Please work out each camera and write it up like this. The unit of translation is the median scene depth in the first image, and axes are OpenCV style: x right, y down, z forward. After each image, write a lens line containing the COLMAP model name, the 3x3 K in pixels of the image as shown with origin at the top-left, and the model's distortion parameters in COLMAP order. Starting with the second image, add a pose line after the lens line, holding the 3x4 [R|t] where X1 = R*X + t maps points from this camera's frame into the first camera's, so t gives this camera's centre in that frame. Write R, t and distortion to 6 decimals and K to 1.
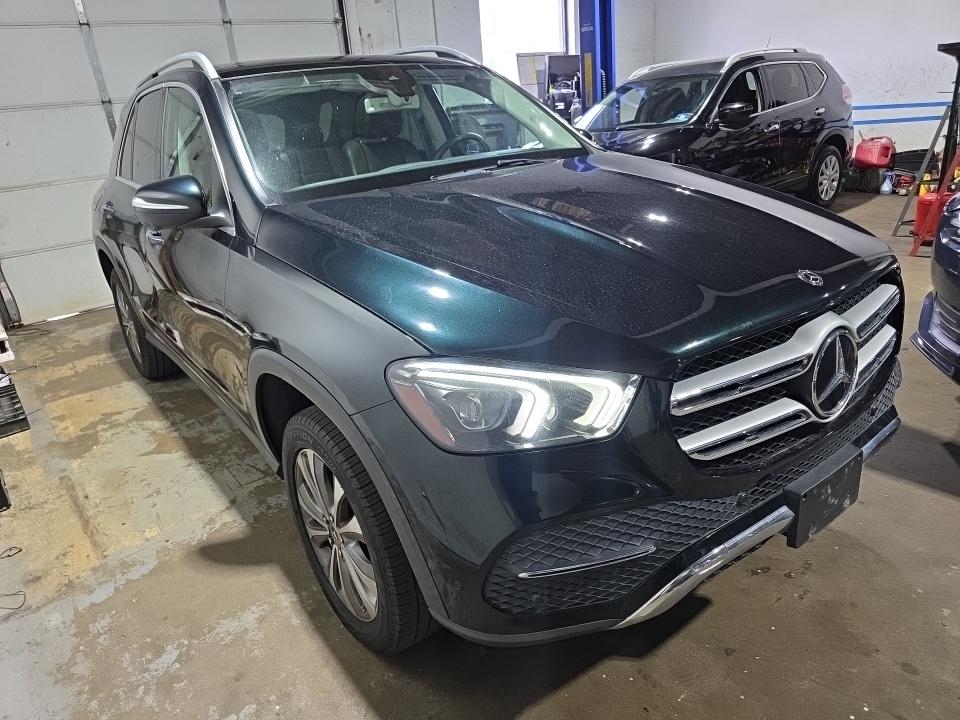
lens RADIAL K [[641.6, 0, 481.4], [0, 641.6, 362.9], [0, 0, 1]] dist [0.038993, -0.021916]
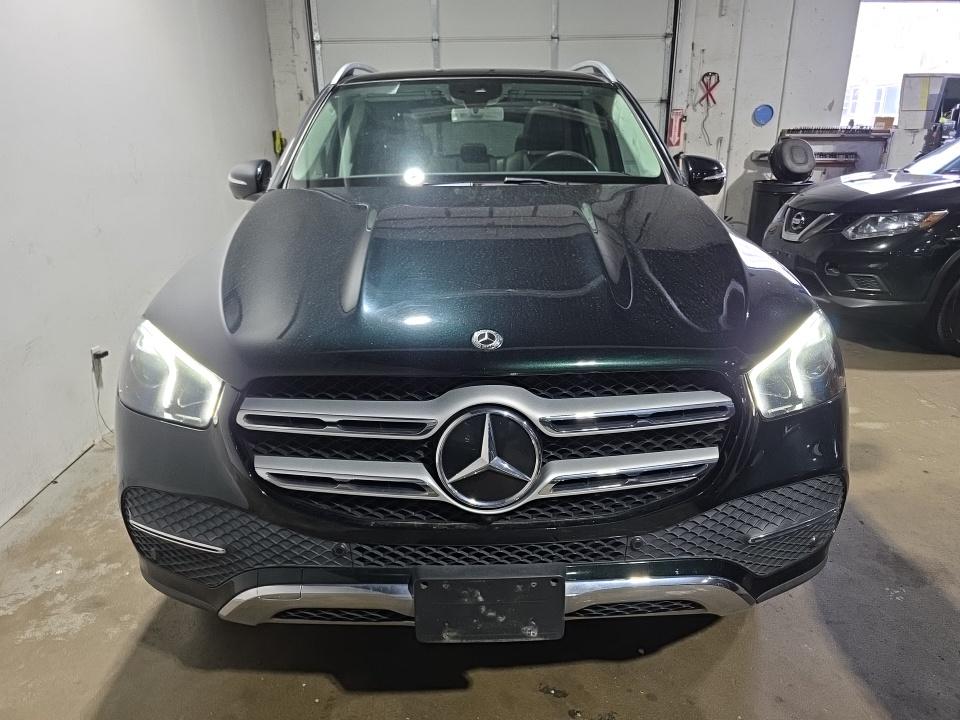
lens RADIAL K [[641.6, 0, 482.8], [0, 641.6, 355.8], [0, 0, 1]] dist [0.038993, -0.021916]
pose [[0.822372, 0.260017, -0.506058, 0.195098], [-0.272826, 0.960748, 0.050284, -0.031929], [0.499269, 0.096714, 0.861032, 0.055798]]
